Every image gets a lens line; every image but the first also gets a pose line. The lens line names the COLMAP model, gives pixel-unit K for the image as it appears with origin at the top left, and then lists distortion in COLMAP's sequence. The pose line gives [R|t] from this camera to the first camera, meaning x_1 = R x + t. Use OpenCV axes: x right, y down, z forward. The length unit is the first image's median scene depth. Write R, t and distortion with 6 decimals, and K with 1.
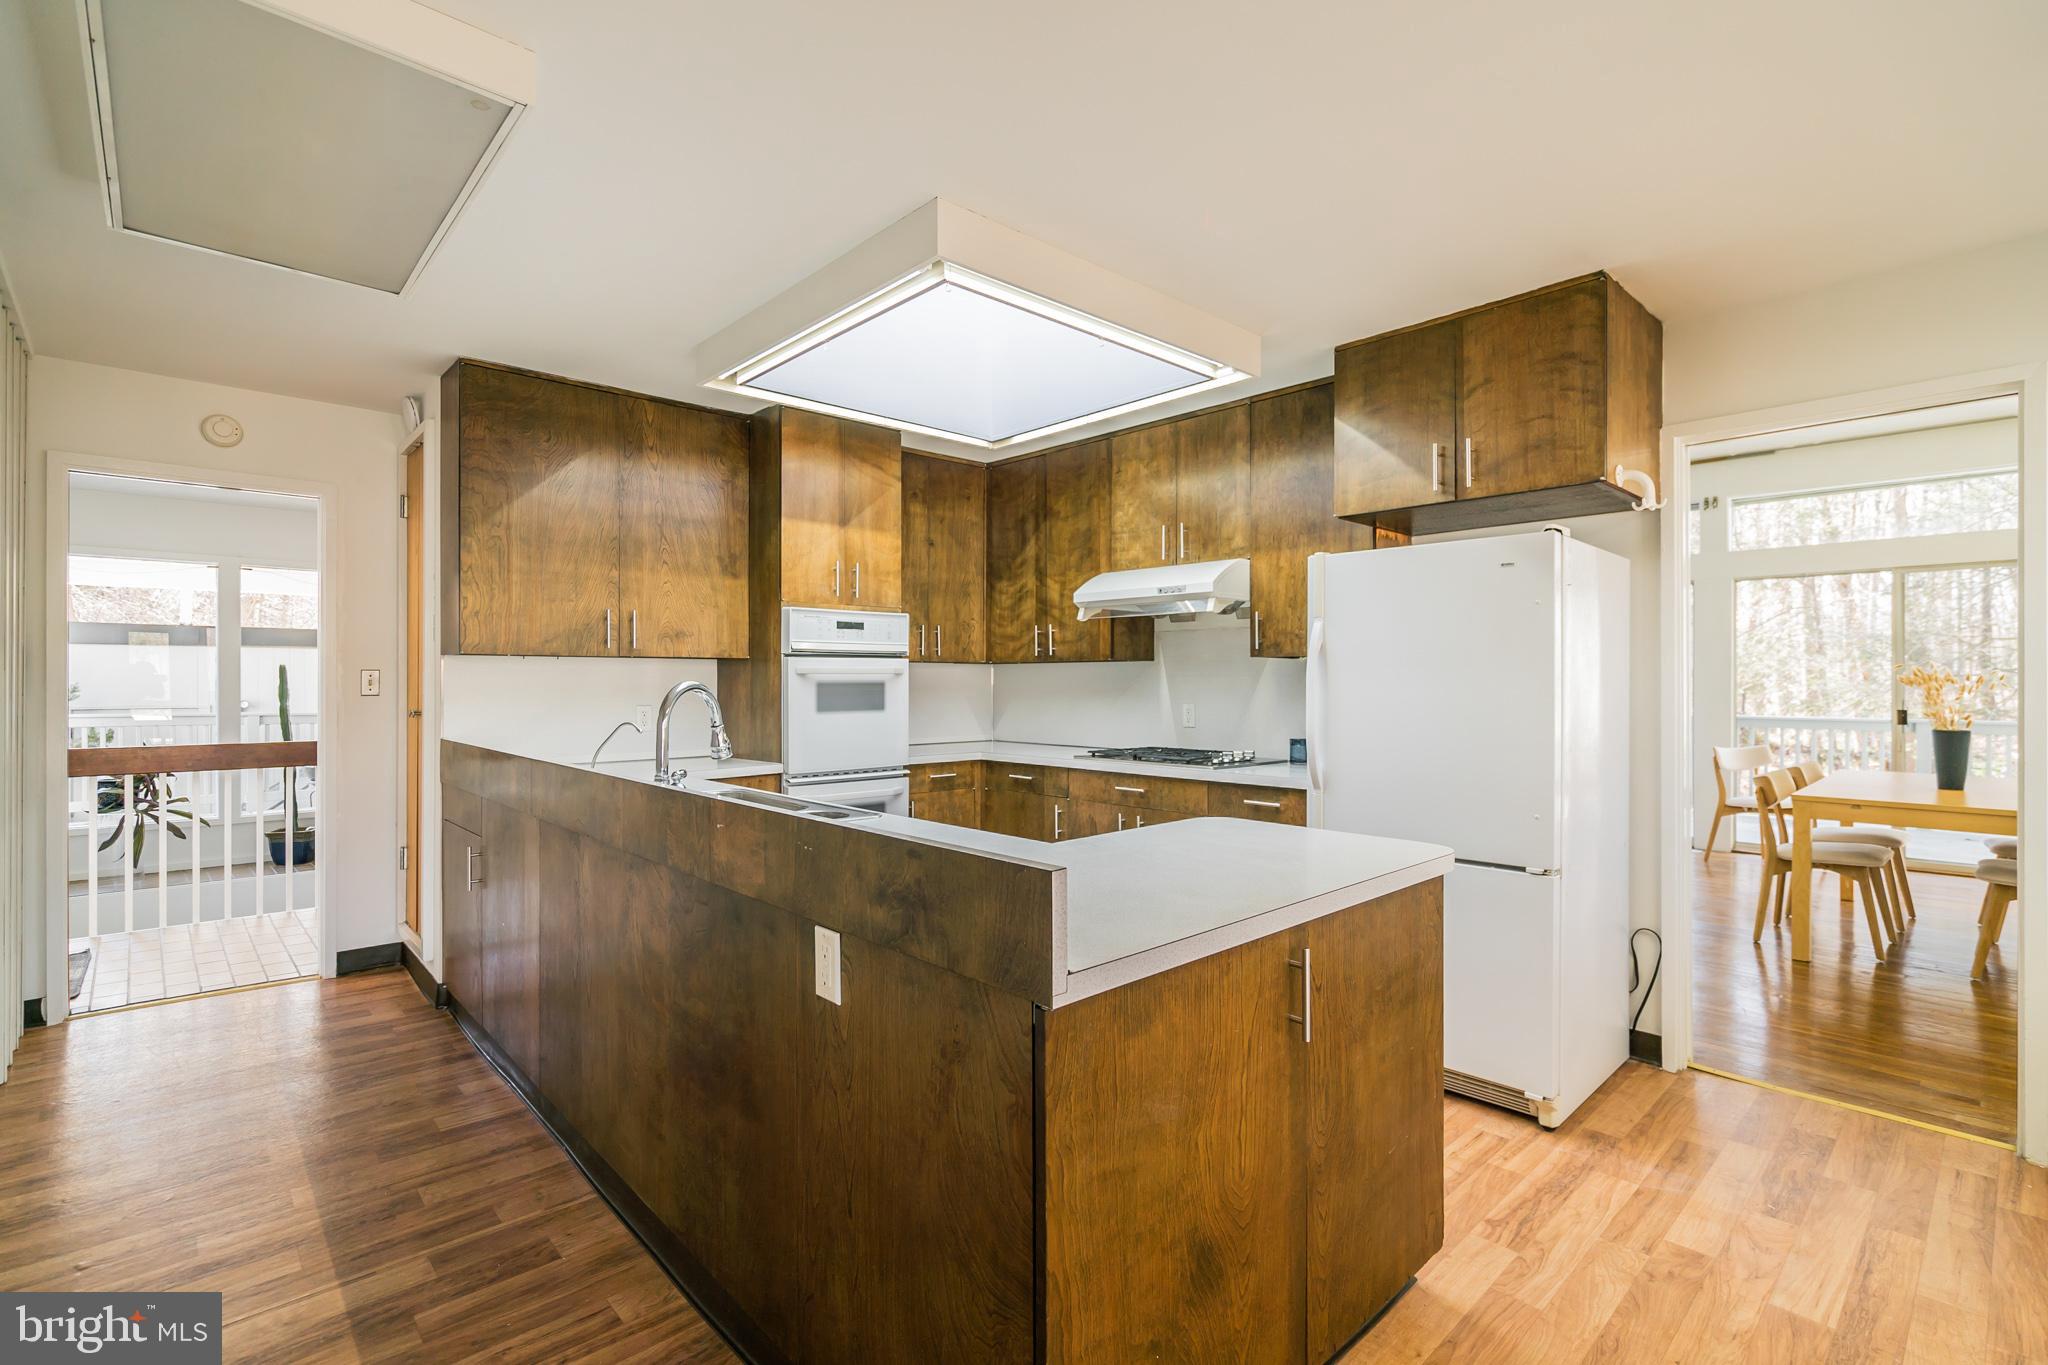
lens RADIAL K [[942.8, 0, 1026.9], [0, 942.8, 683.3], [0, 0, 1]] dist [-0.016032, 0.003487]
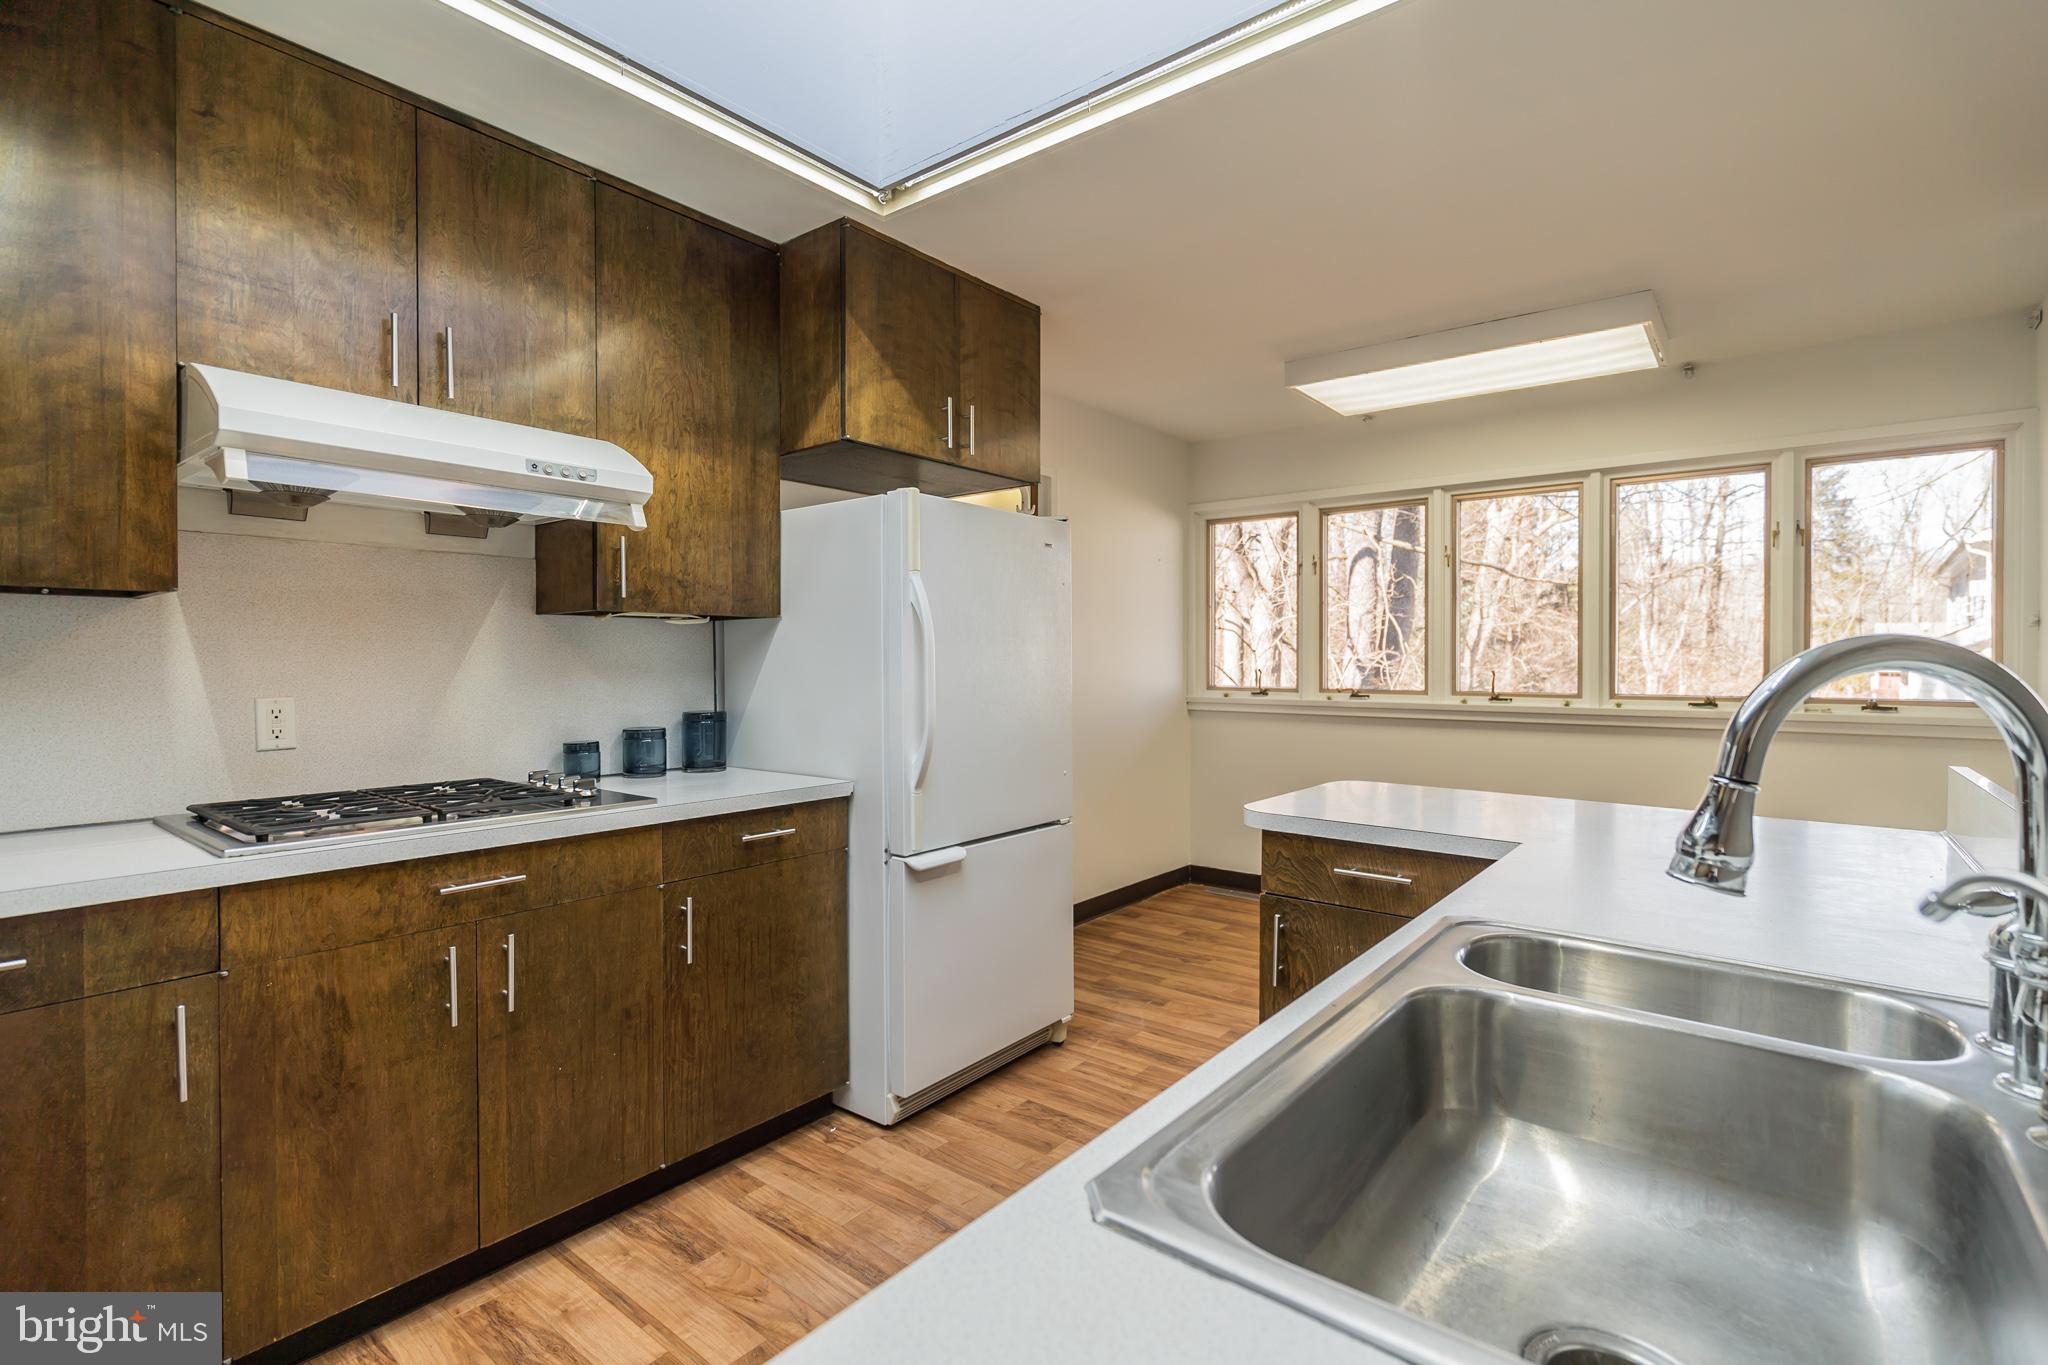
lens RADIAL K [[942.8, 0, 1025.5], [0, 942.8, 670.7], [0, 0, 1]] dist [-0.016032, 0.003487]
pose [[-0.150772, -0.014096, 0.988468, -0.474992], [0.000216, 0.999898, 0.014292, 0.002170], [-0.988569, 0.002368, -0.150754, 1.009212]]
